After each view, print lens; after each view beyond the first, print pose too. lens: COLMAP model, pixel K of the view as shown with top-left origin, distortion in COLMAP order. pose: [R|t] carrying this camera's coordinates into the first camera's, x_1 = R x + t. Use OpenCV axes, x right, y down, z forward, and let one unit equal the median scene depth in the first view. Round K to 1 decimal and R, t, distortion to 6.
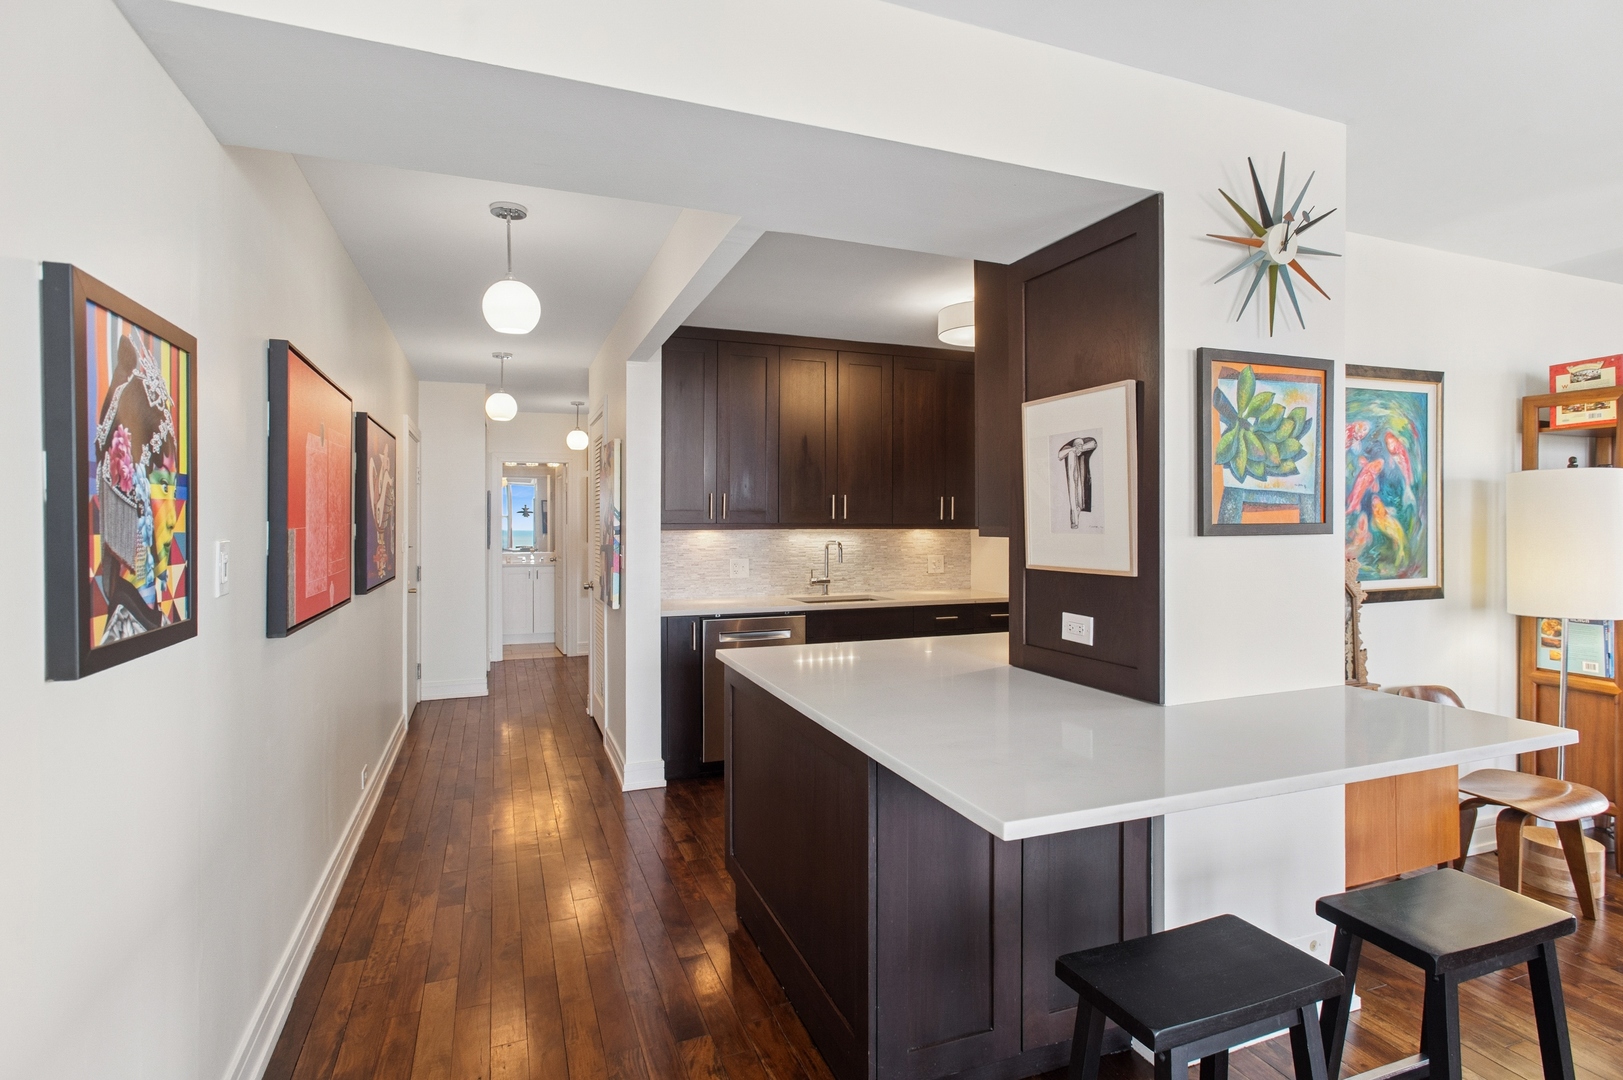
lens RADIAL K [[779.4, 0, 806.1], [0, 779.4, 523.0], [0, 0, 1]] dist [-0.011203, 0.009362]
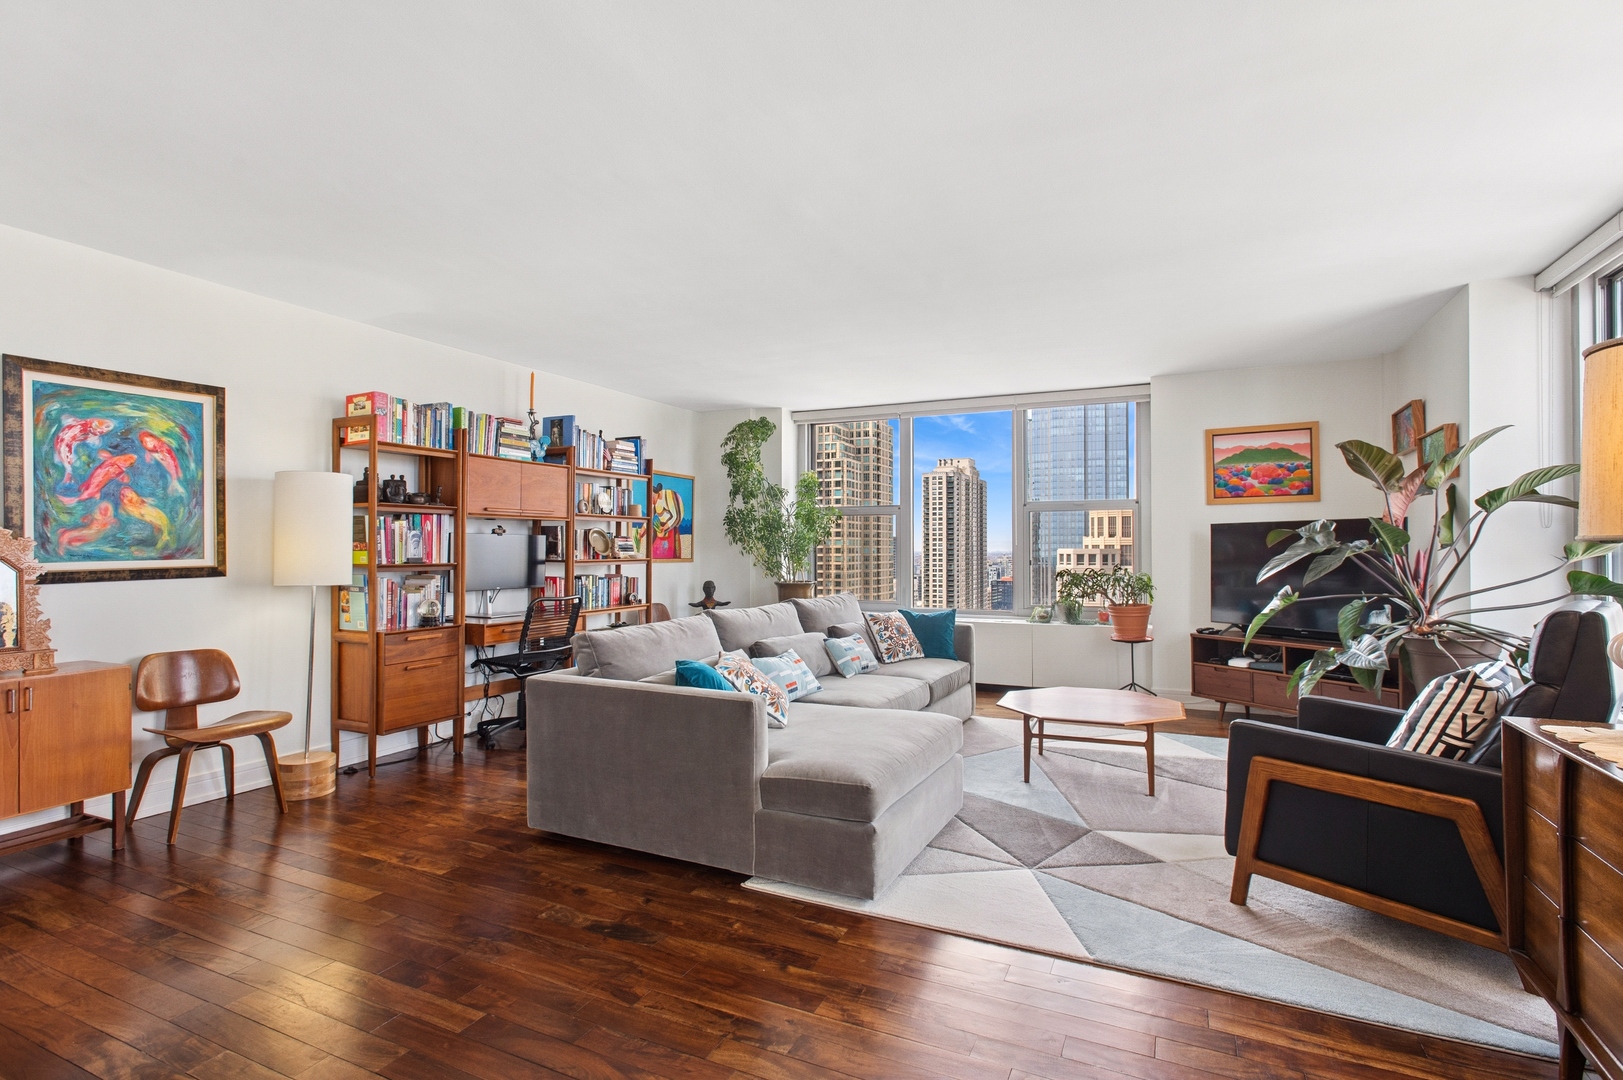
lens RADIAL K [[779.4, 0, 819.4], [0, 779.4, 540.6], [0, 0, 1]] dist [-0.011203, 0.009362]
pose [[0.733326, 0.001513, 0.679876, 0.697117], [0.005628, 0.999950, -0.008295, 0.058843], [-0.679854, 0.009909, 0.733280, -0.520708]]
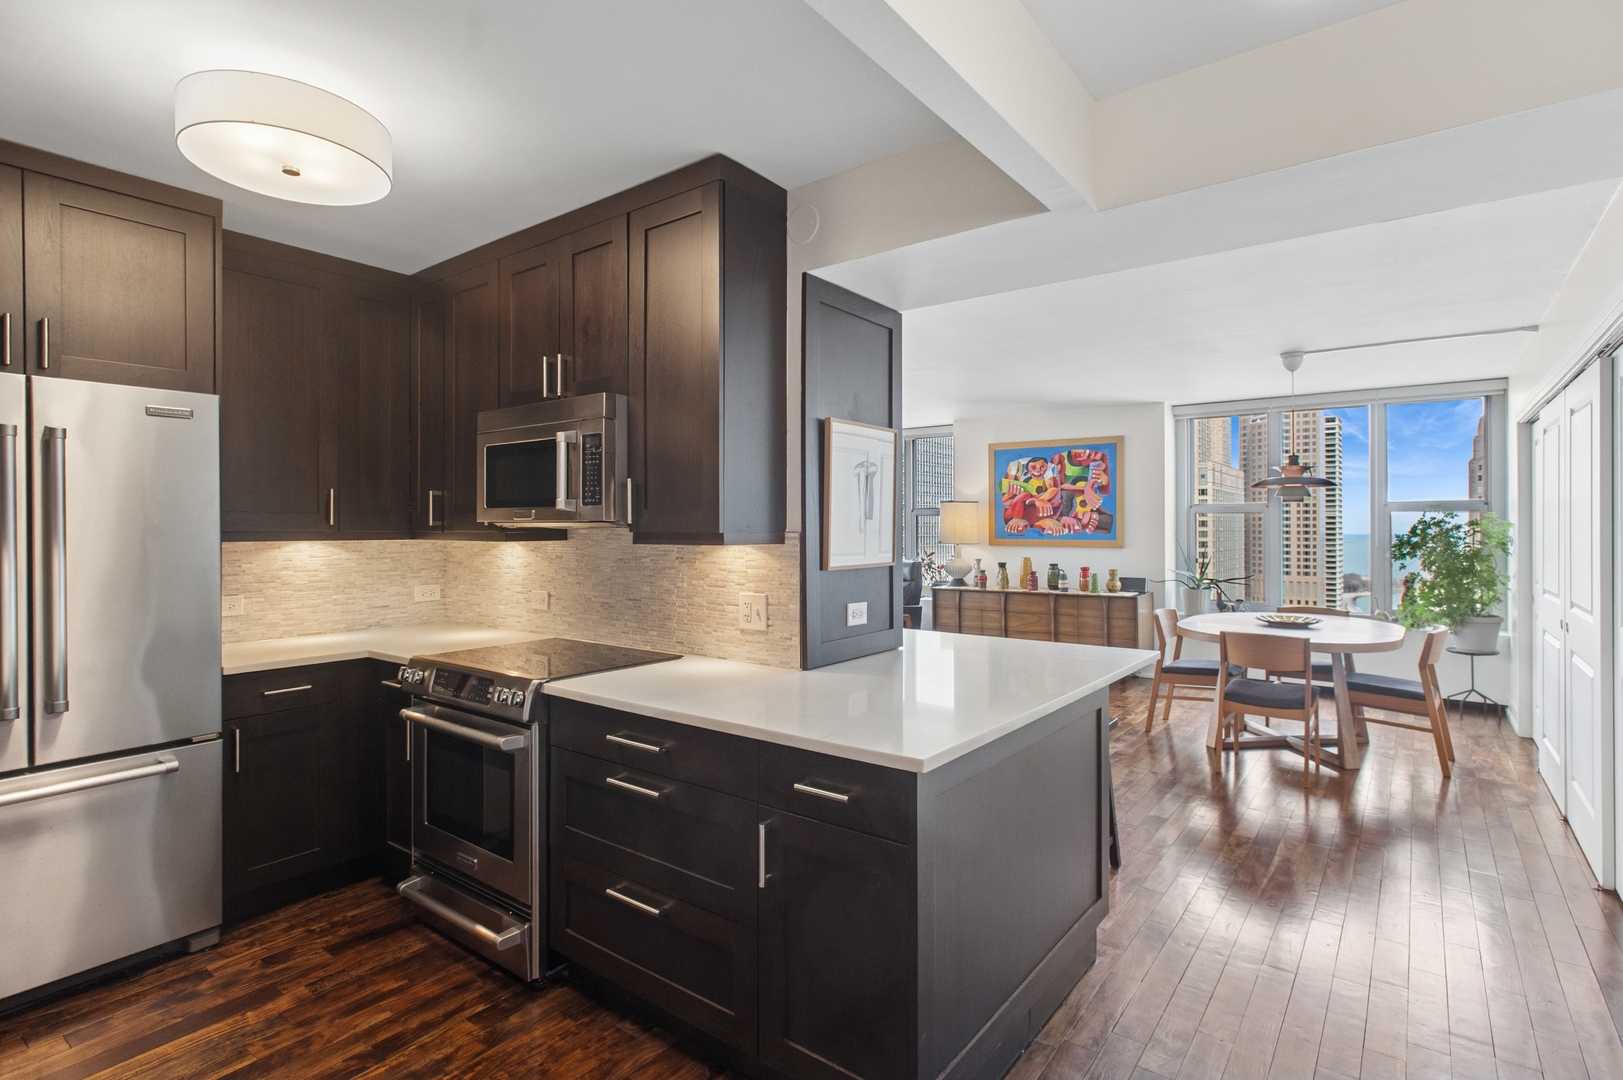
lens RADIAL K [[779.4, 0, 836.4], [0, 779.4, 514.3], [0, 0, 1]] dist [-0.011203, 0.009362]
pose [[-0.533150, 0.011156, 0.845947, -0.492007], [-0.002753, 0.999885, -0.014921, -0.002524], [-0.846016, -0.010284, -0.533058, 1.208739]]
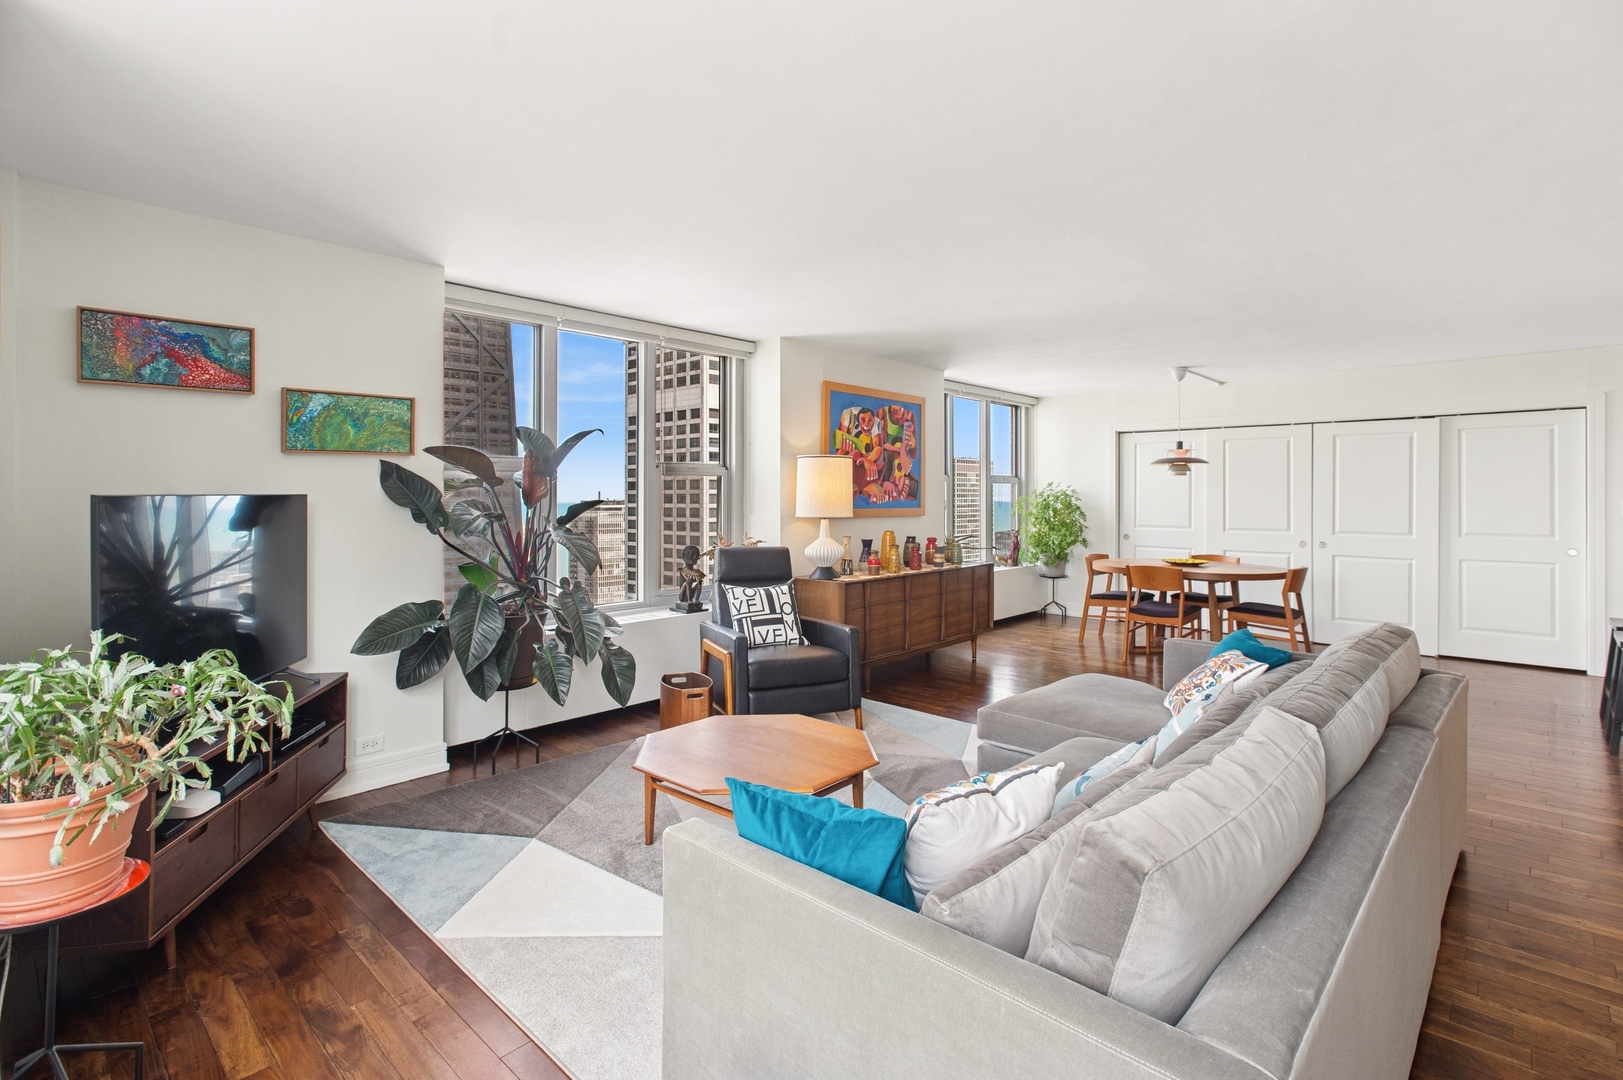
lens RADIAL K [[779.4, 0, 802.6], [0, 779.4, 499.5], [0, 0, 1]] dist [-0.011203, 0.009362]
pose [[-0.898656, -0.005472, -0.438620, 2.336865], [-0.010364, 0.999908, 0.008760, -0.000885], [0.438531, 0.012418, -0.898630, 1.096051]]
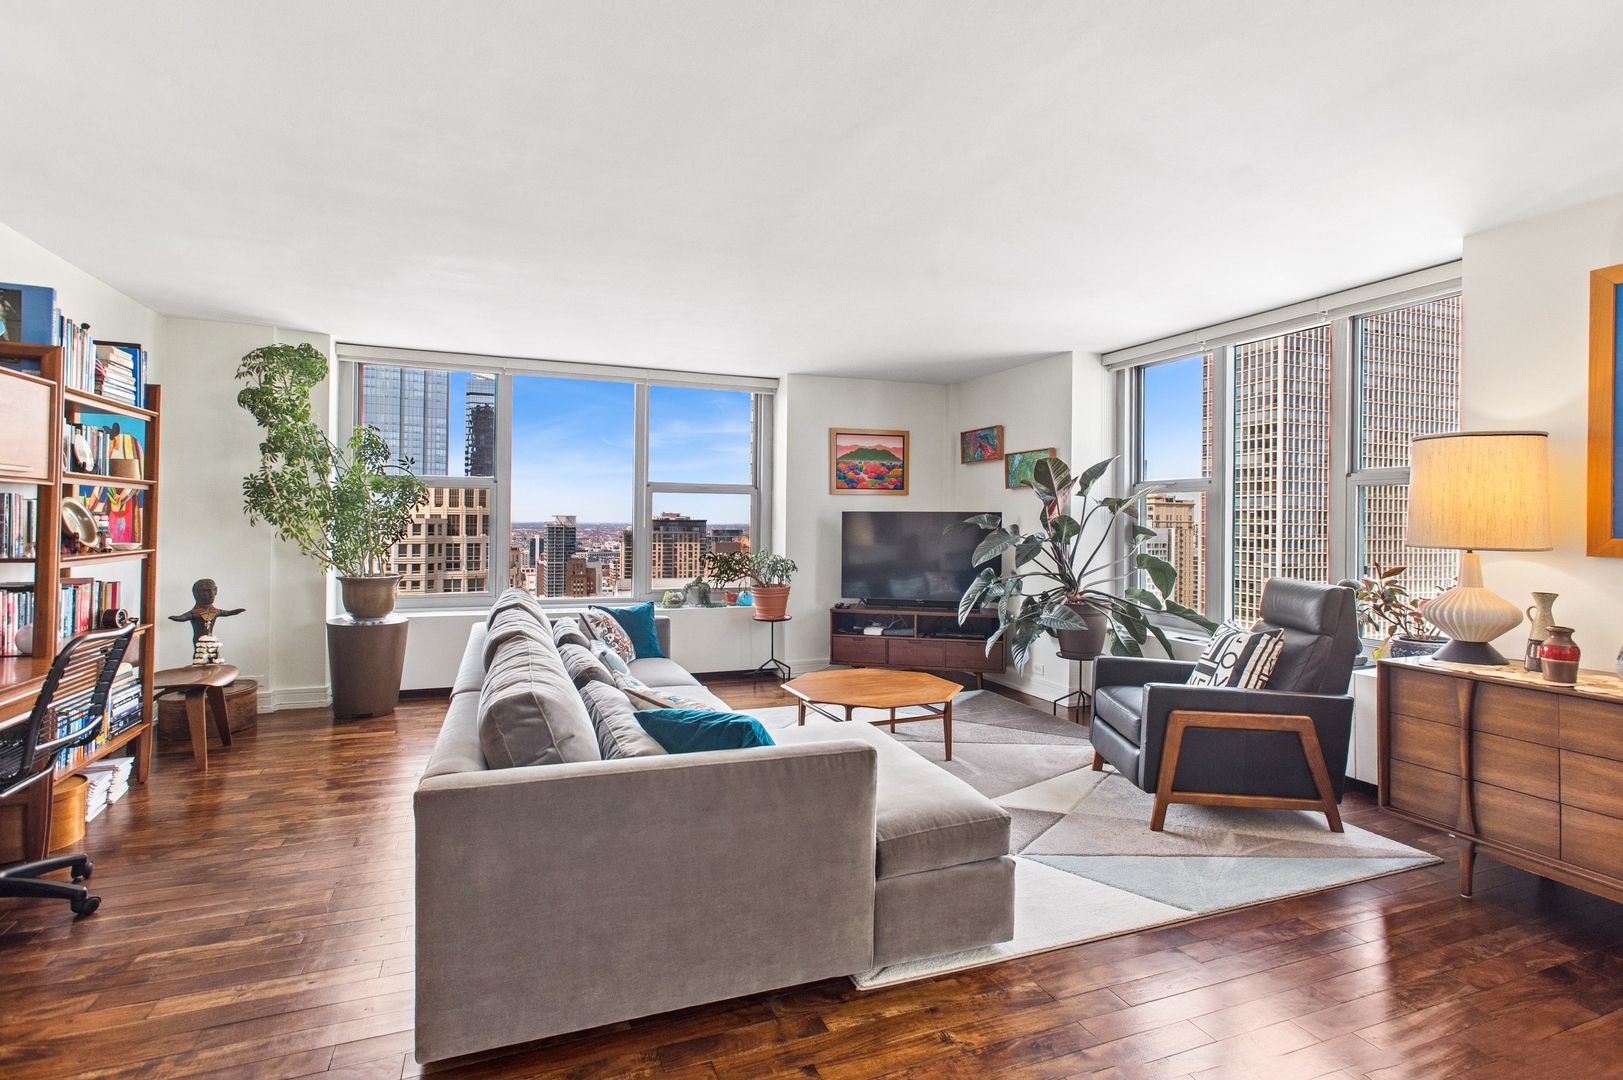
lens RADIAL K [[779.4, 0, 809.6], [0, 779.4, 511.1], [0, 0, 1]] dist [-0.011203, 0.009362]
pose [[-0.004699, 0.008451, 0.999953, 0.540571], [-0.012930, 0.999880, -0.008511, 0.027701], [-0.999905, -0.012970, -0.004589, 0.295187]]
